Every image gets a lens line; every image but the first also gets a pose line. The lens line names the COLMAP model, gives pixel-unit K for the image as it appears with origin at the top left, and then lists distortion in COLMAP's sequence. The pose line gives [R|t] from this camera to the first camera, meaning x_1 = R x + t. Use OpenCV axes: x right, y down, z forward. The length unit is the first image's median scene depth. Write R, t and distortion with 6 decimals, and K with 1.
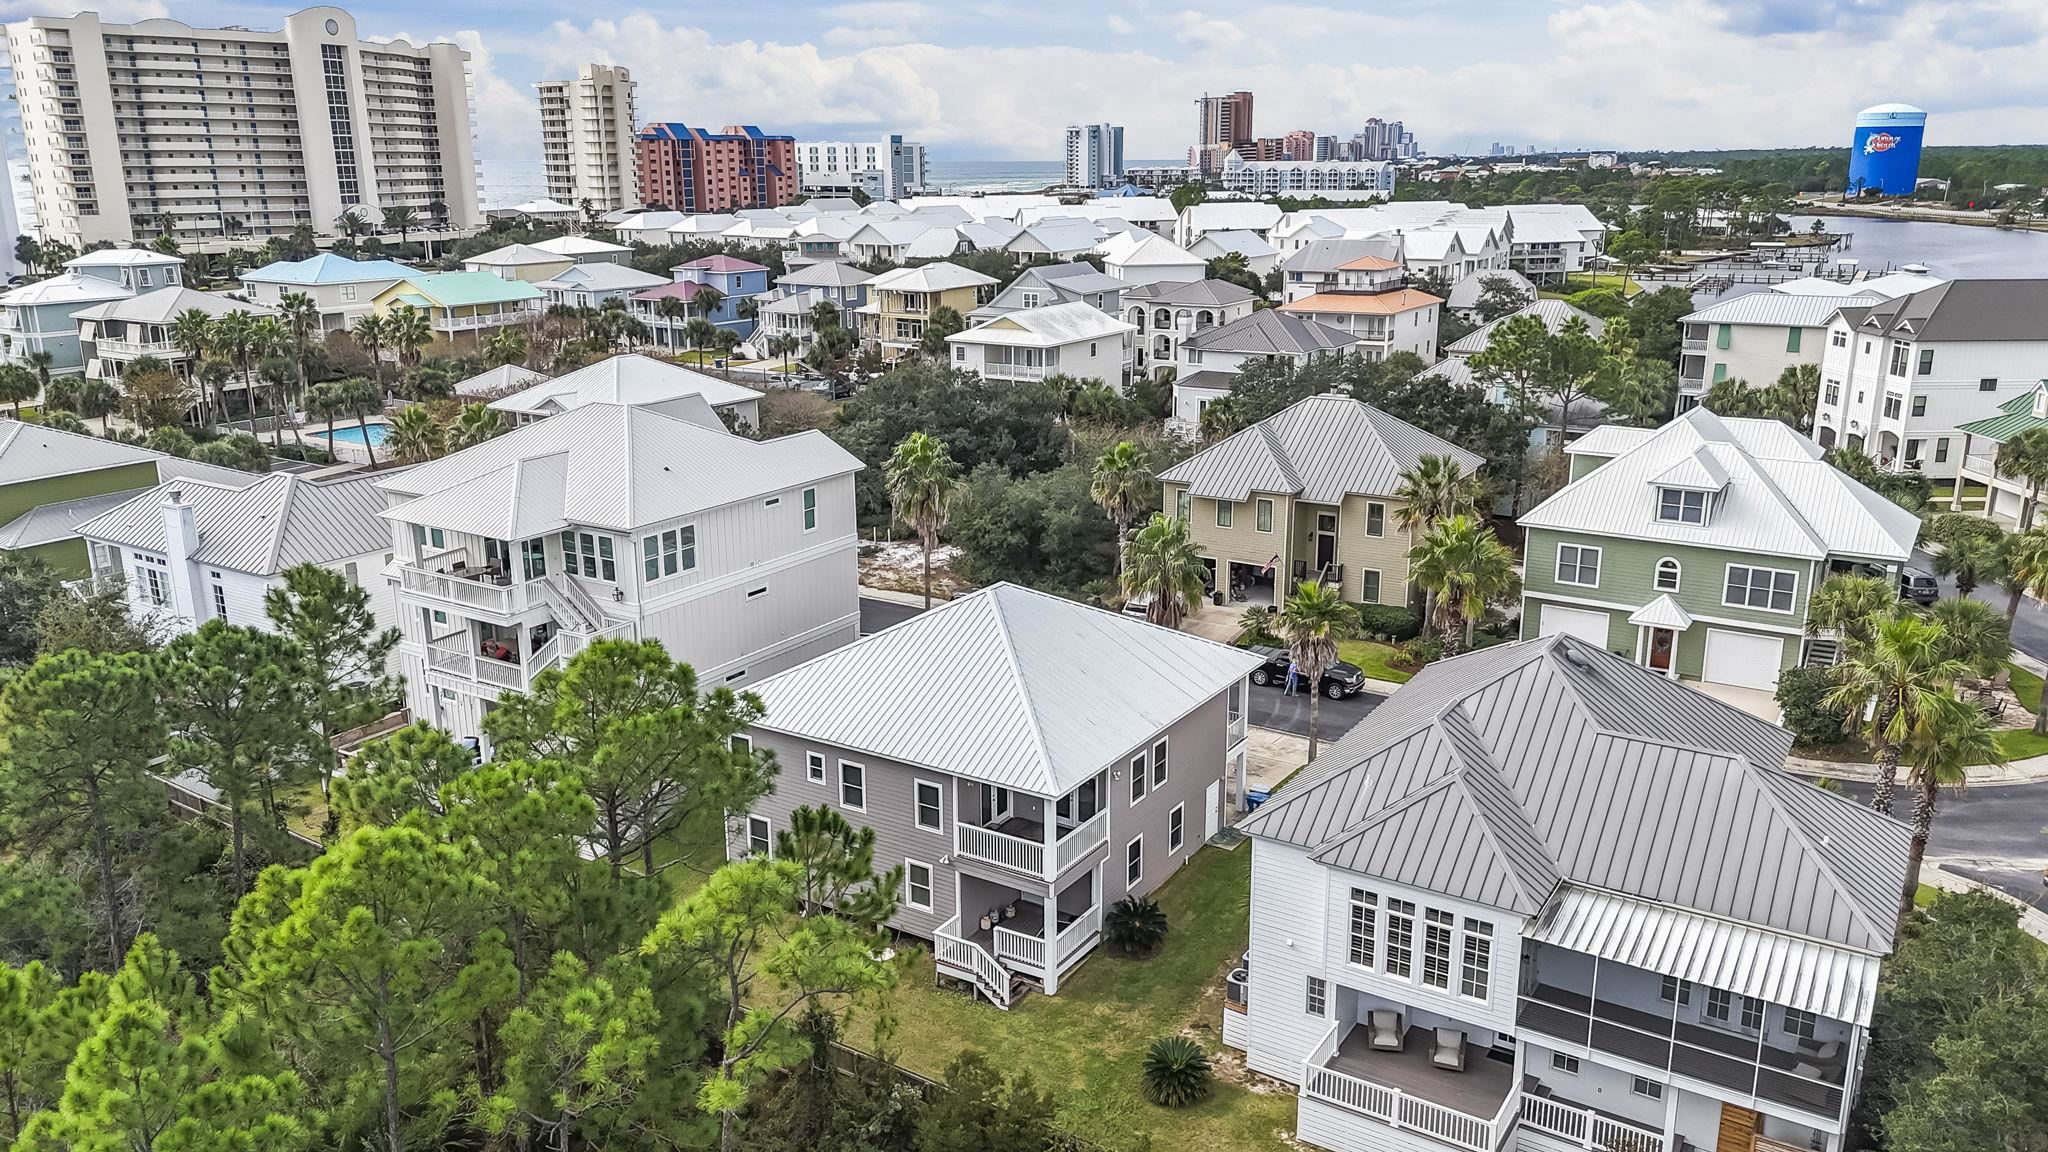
lens RADIAL K [[1498.0, 0, 1033.8], [0, 1498.0, 572.3], [0, 0, 1]] dist [0.087327, -0.083898]
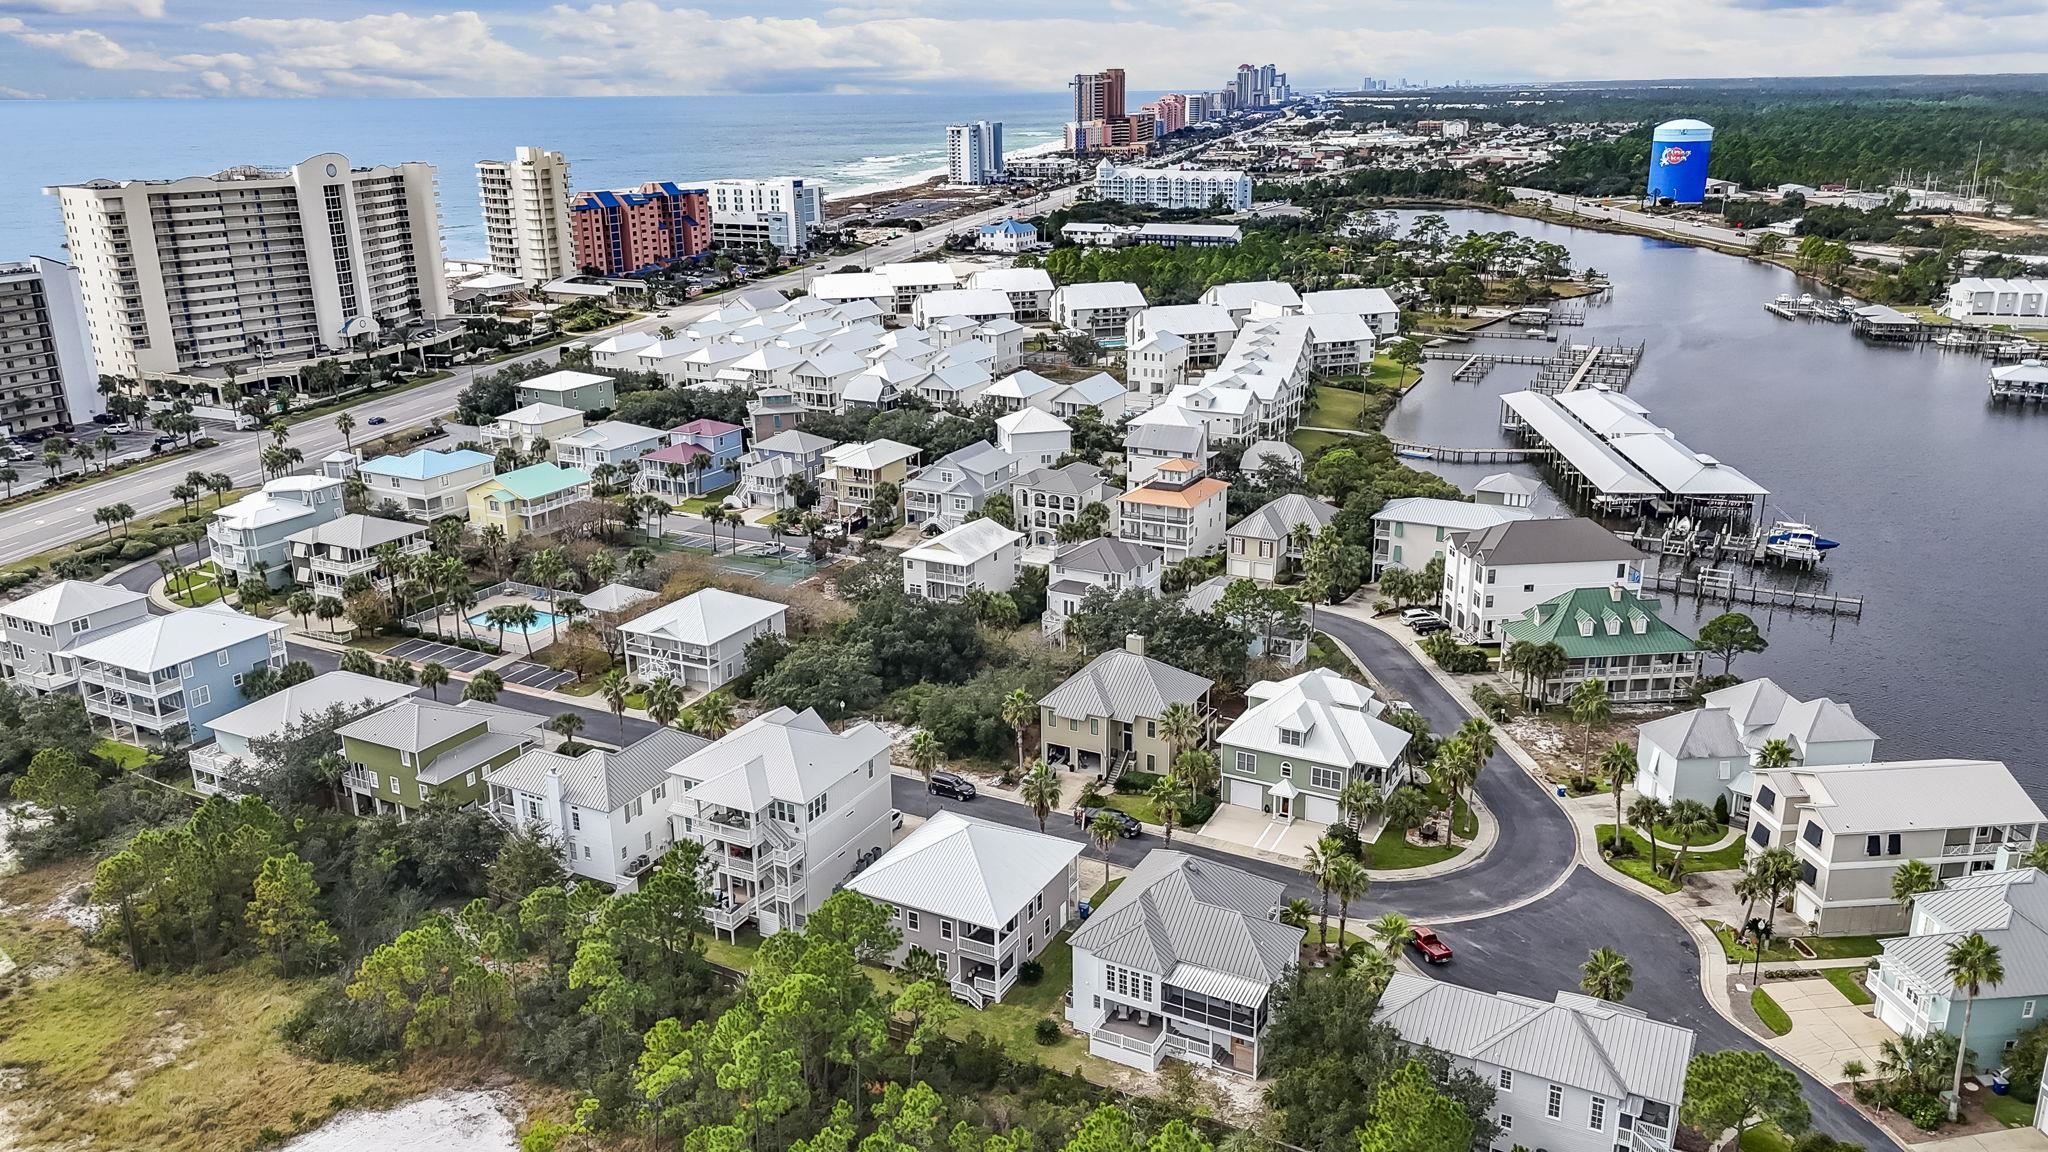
lens RADIAL K [[1498.0, 0, 1033.8], [0, 1498.0, 572.3], [0, 0, 1]] dist [0.087327, -0.083898]
pose [[0.996940, -0.029849, 0.072250, -0.052029], [0.026896, 0.998776, 0.041506, -0.313558], [-0.073400, -0.039435, 0.996523, -0.860923]]
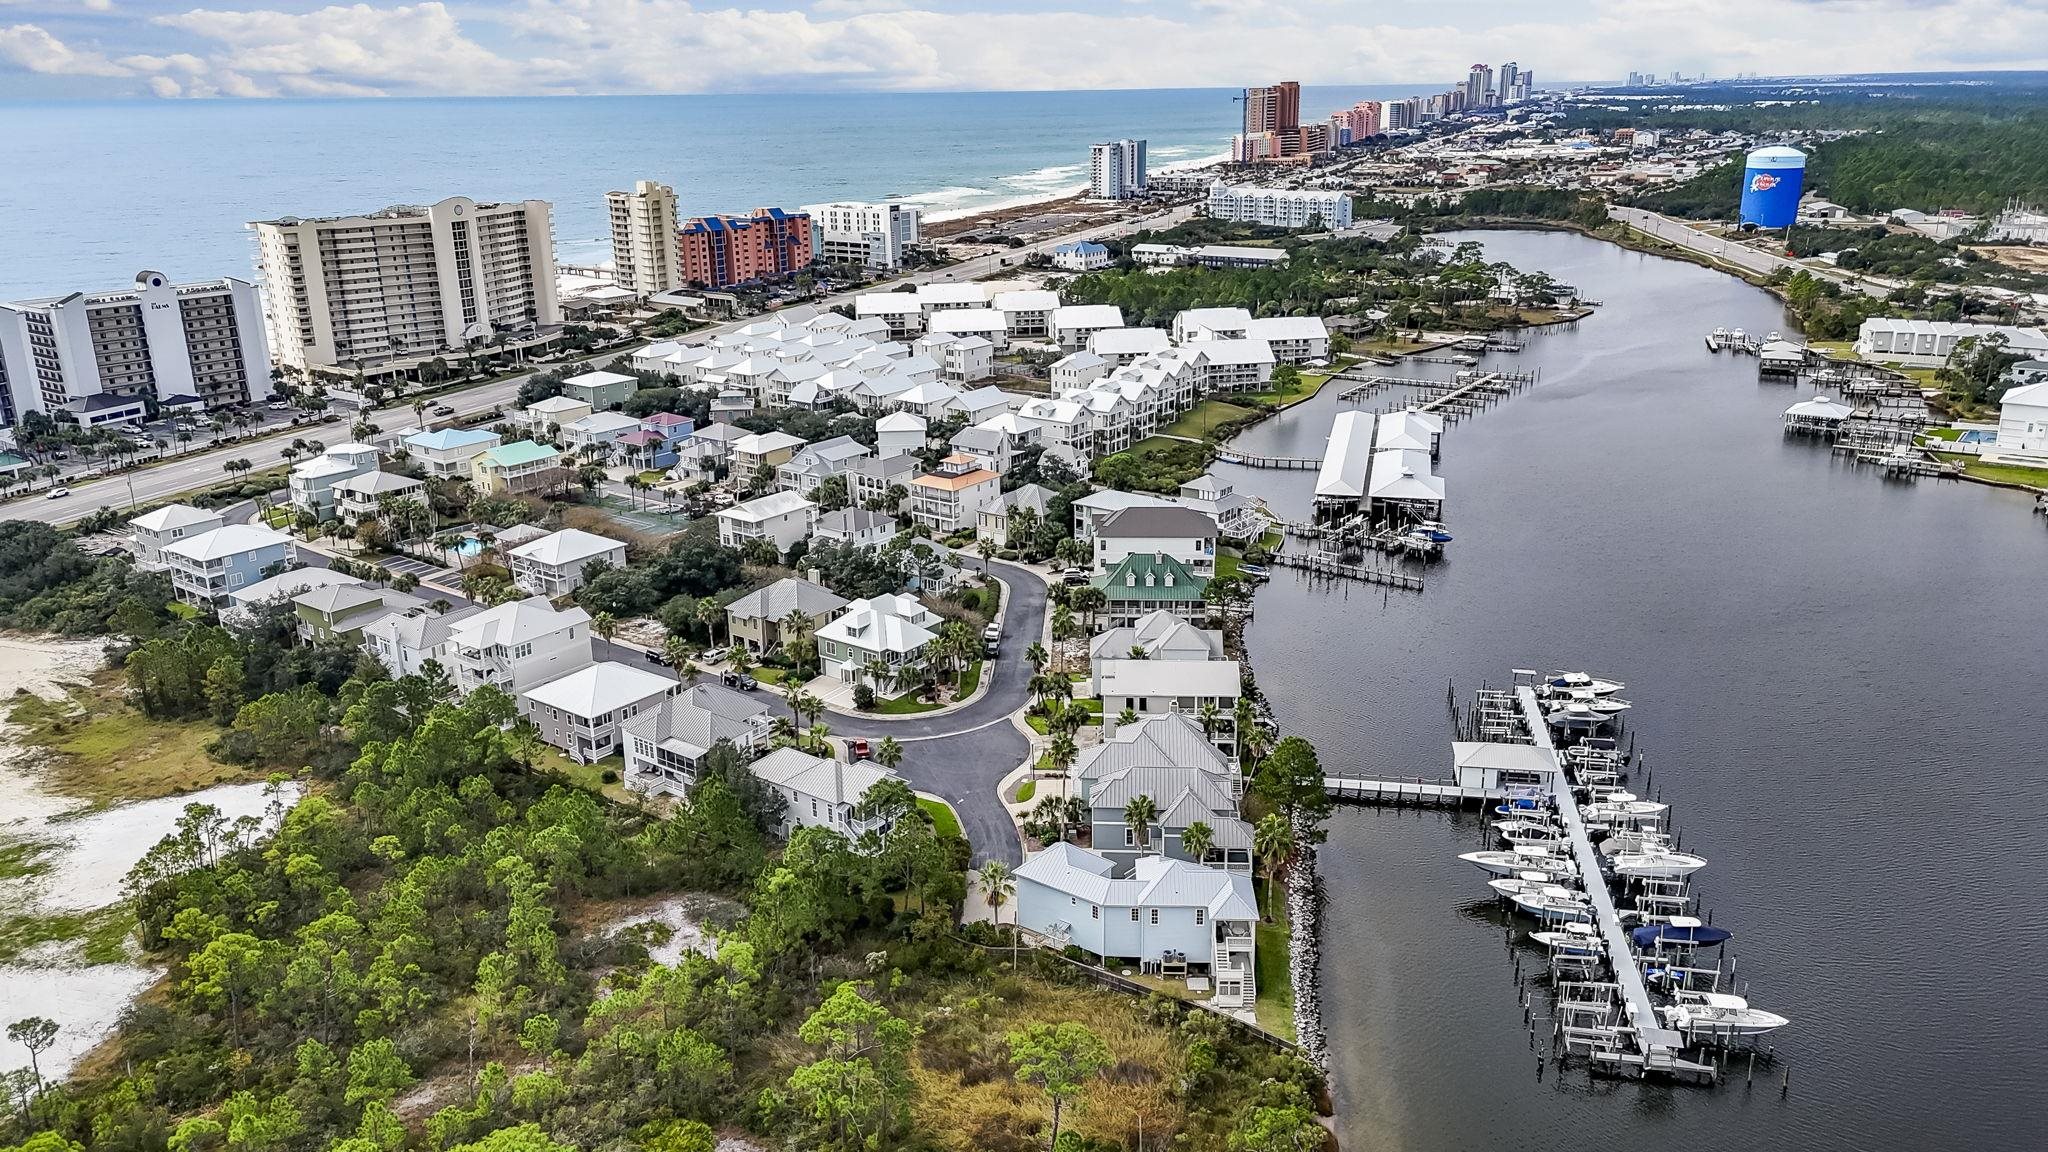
lens RADIAL K [[1498.0, 0, 1033.8], [0, 1498.0, 572.3], [0, 0, 1]] dist [0.087327, -0.083898]
pose [[0.996643, 0.017631, -0.079950, 0.919512], [-0.014172, 0.998948, 0.043623, -0.272339], [0.080635, -0.042343, 0.995844, -1.830268]]
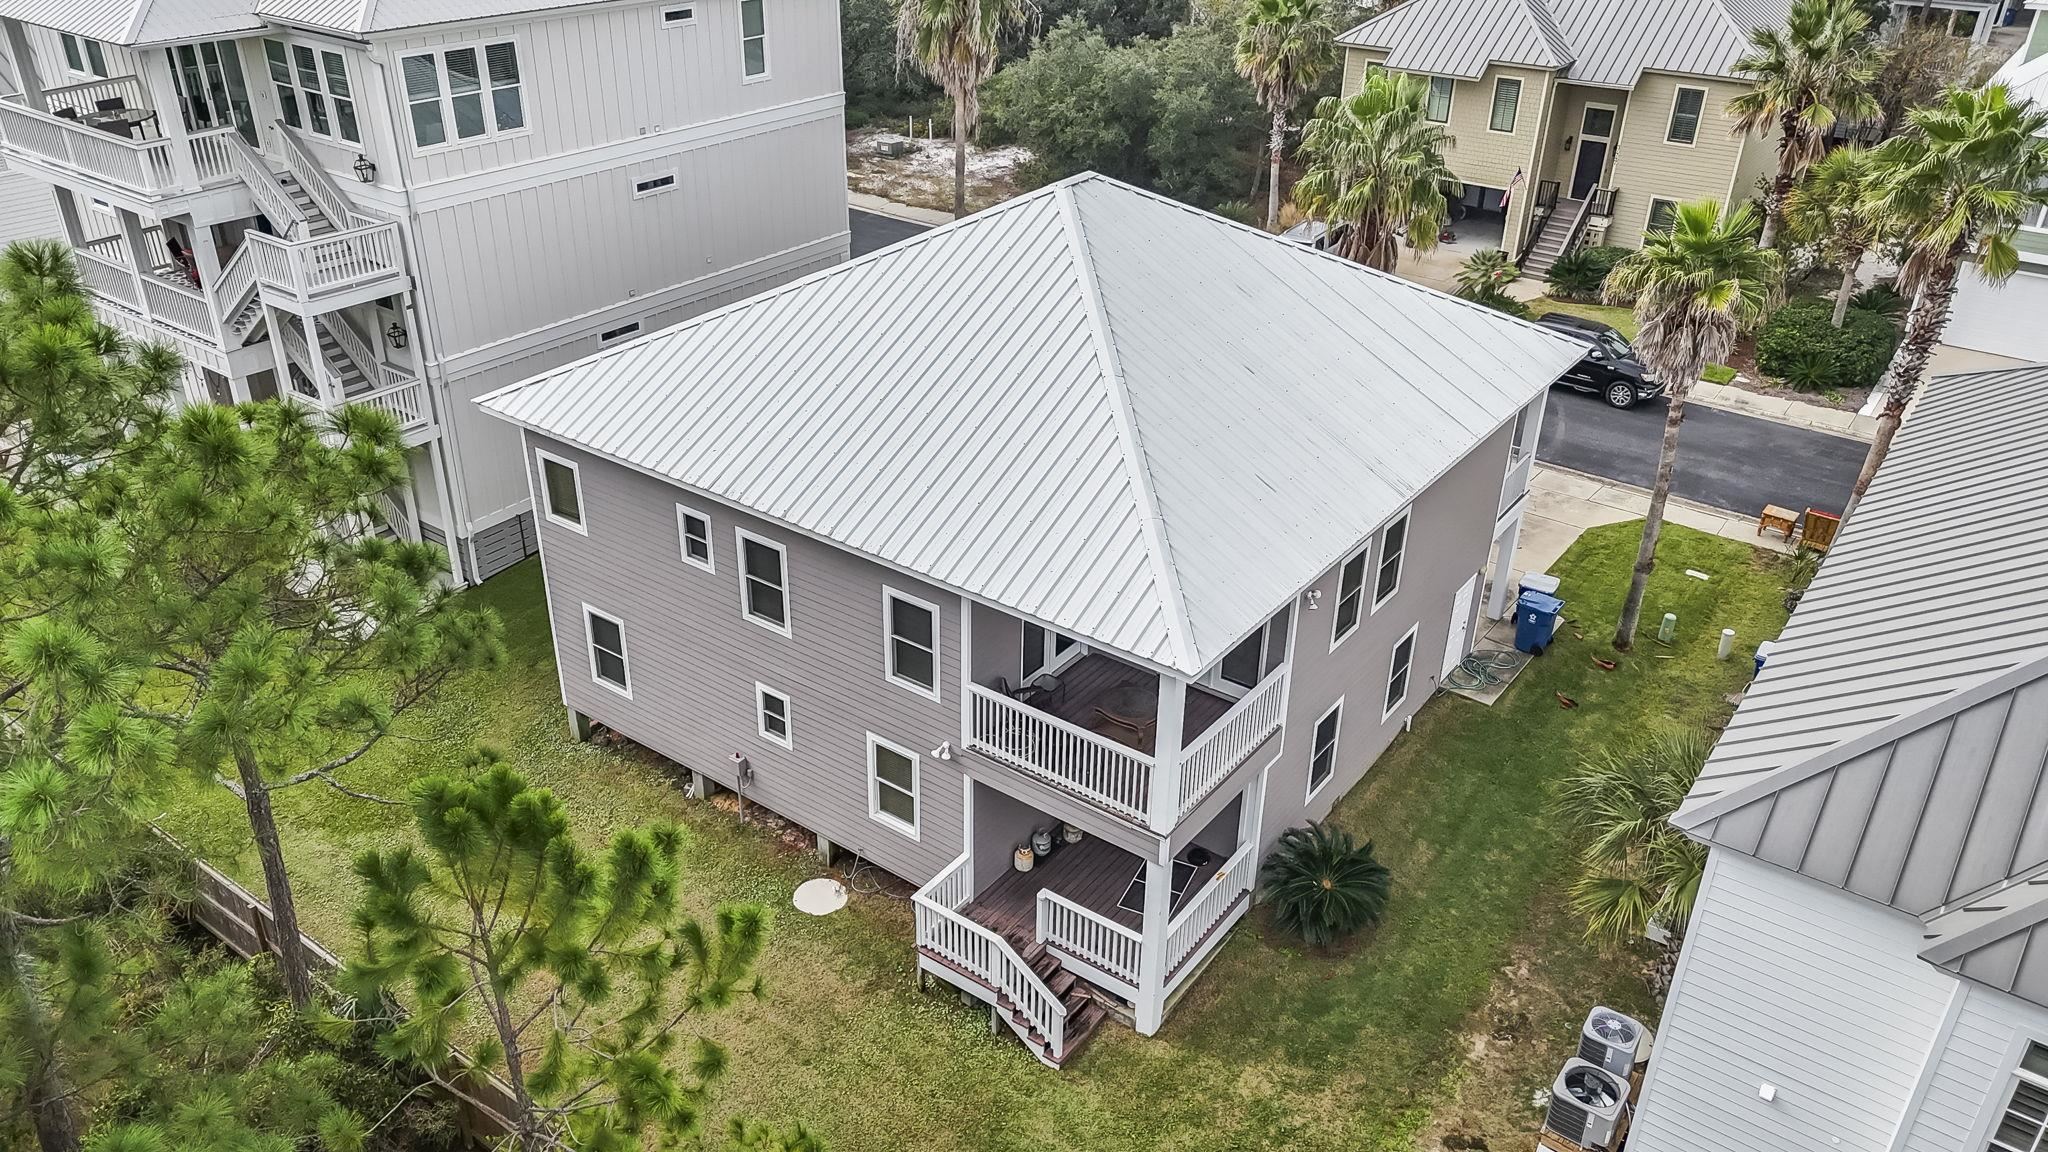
lens RADIAL K [[1498.0, 0, 1033.8], [0, 1498.0, 572.3], [0, 0, 1]] dist [0.087327, -0.083898]
pose [[0.997644, 0.051888, -0.044876, -0.006629], [-0.040040, 0.971586, 0.233275, 0.012661], [0.055705, -0.230928, 0.971375, 0.320475]]
